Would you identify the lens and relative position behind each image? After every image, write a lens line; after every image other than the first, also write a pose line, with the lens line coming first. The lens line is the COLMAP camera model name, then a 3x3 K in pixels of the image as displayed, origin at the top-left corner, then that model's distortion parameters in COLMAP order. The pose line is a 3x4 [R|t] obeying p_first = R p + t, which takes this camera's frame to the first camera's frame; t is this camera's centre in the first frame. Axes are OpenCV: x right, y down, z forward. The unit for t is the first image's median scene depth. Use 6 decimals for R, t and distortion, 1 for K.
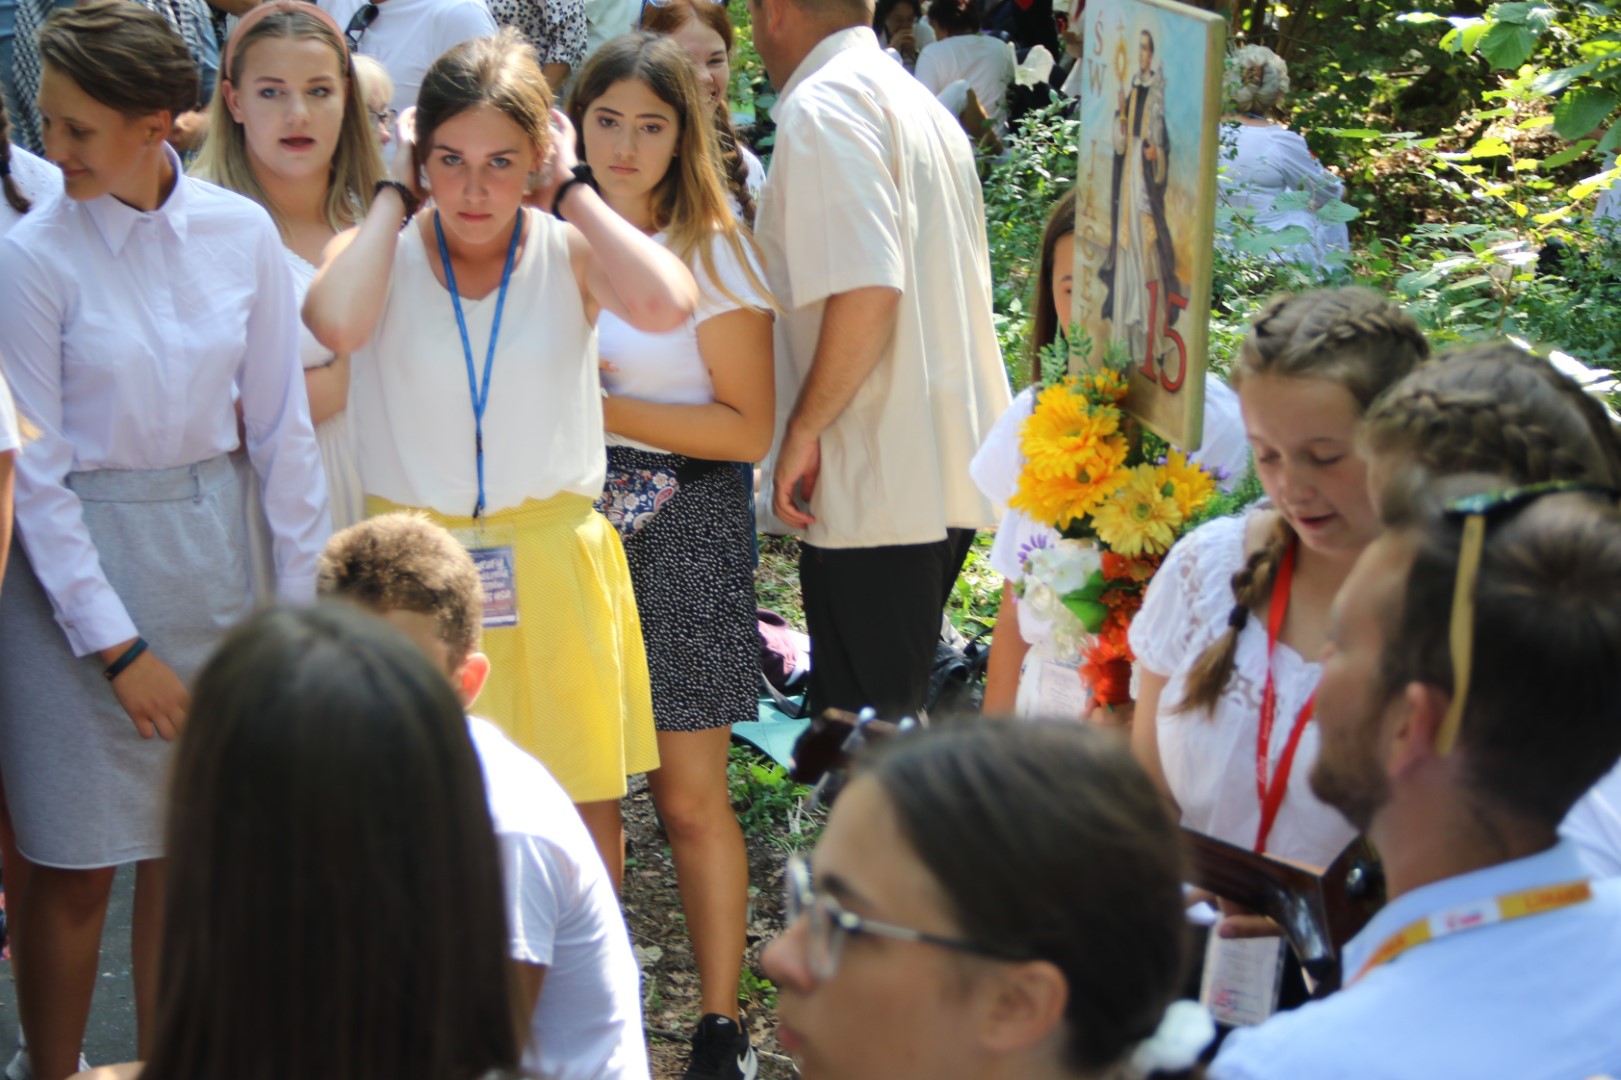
lens RADIAL K [[3233.7, 0, 810.5], [0, 3233.7, 540.0], [0, 0, 1]] dist [0.041935, 0.147416]
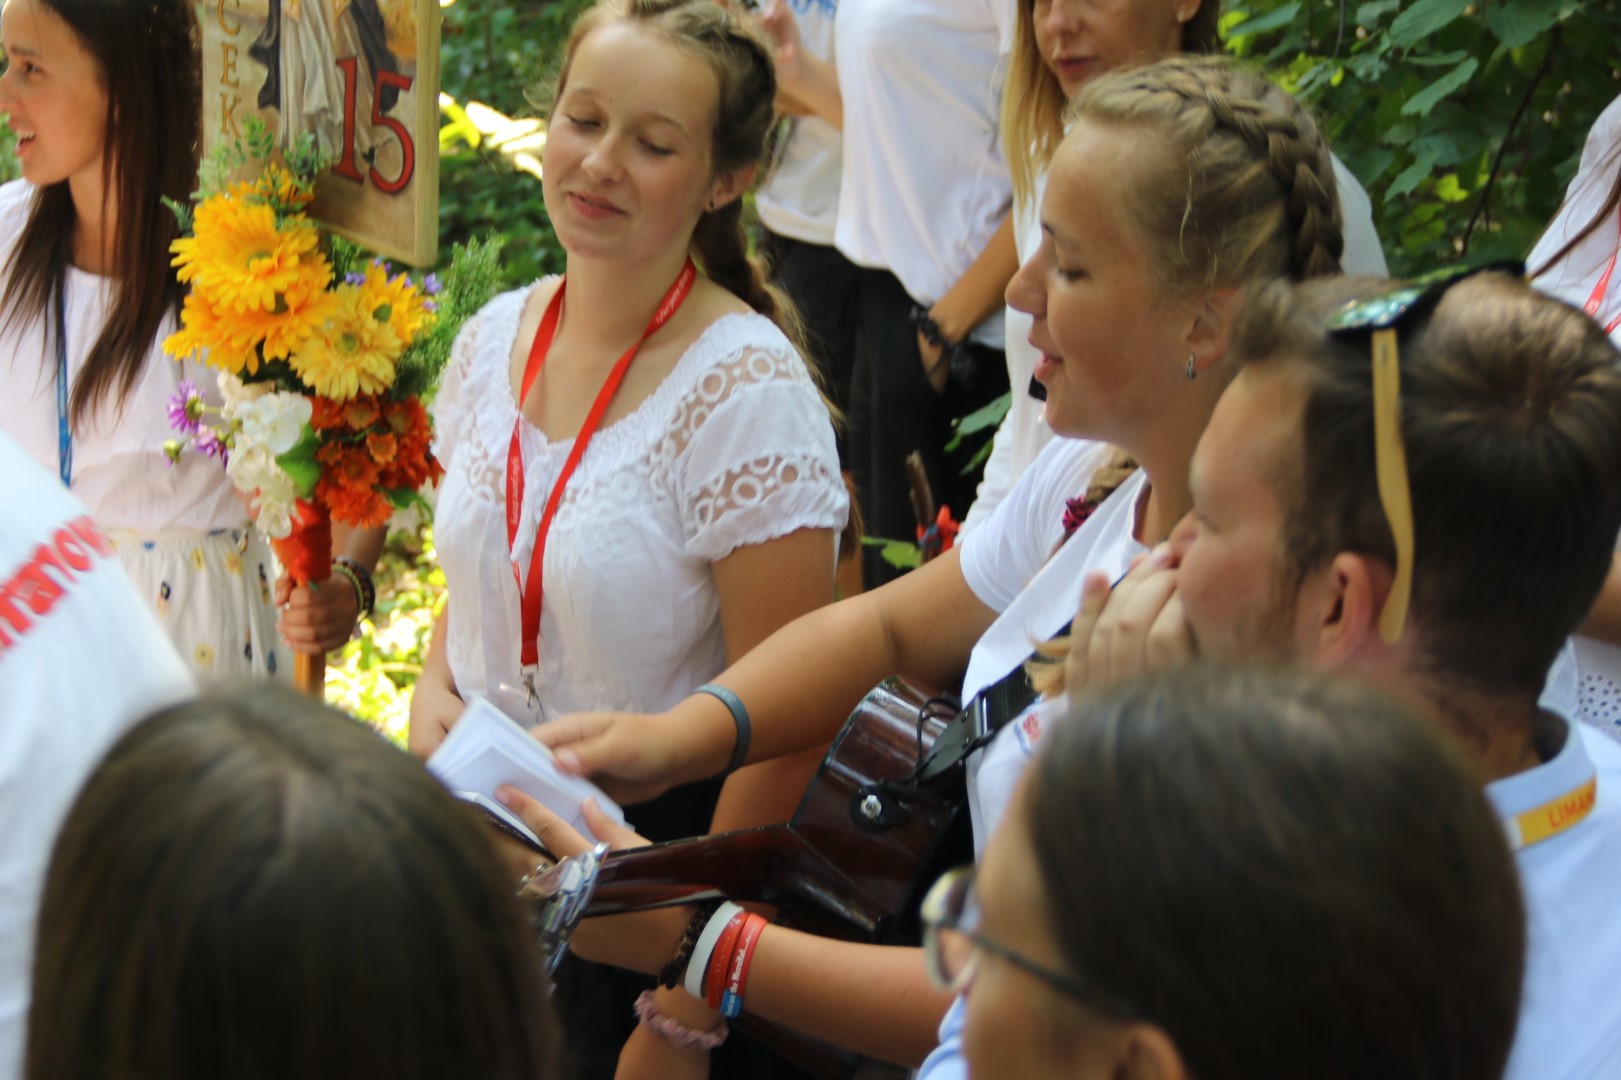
lens RADIAL K [[3233.7, 0, 810.5], [0, 3233.7, 540.0], [0, 0, 1]] dist [0.041935, 0.147416]
pose [[0.888049, -0.122471, 0.443137, -0.162952], [0.089188, 0.991447, 0.095277, -0.027125], [-0.451015, -0.045088, 0.891377, 0.220126]]
